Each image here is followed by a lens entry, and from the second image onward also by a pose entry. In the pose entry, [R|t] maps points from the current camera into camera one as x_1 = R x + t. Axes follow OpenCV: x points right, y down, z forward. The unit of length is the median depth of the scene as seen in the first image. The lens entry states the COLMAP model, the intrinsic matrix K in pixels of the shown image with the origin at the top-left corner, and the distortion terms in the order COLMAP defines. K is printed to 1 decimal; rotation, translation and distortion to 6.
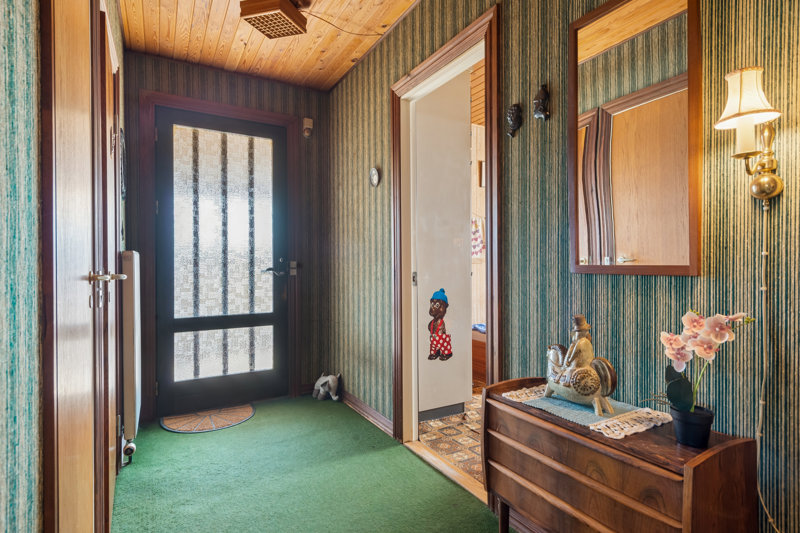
lens RADIAL K [[422.3, 0, 400.5], [0, 422.3, 267.5], [0, 0, 1]] dist [0.000034, 0.000246]
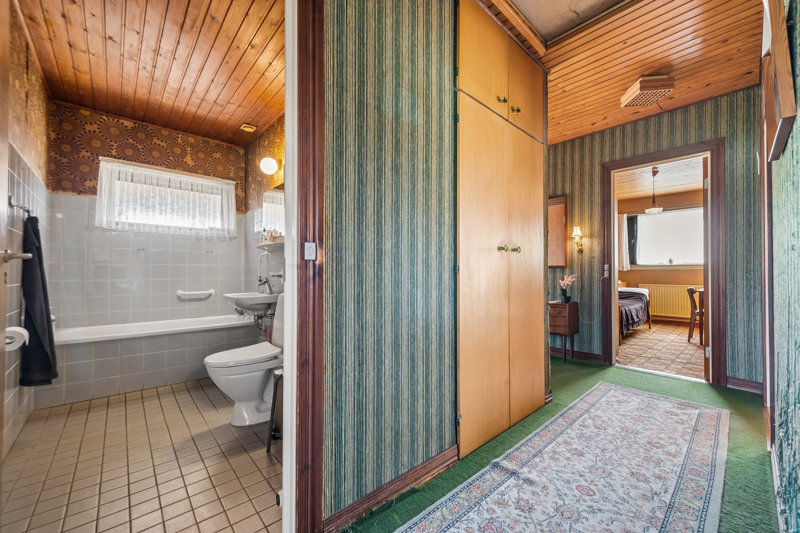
lens RADIAL K [[314.3, 0, 400.3], [0, 314.3, 268.7], [0, 0, 1]] dist [0.000112, 0.000001]
pose [[0.977121, 0.004931, 0.212626, -1.793890], [-0.002734, 0.999940, -0.010623, 0.074407], [-0.212665, 0.009799, 0.977076, -1.948458]]
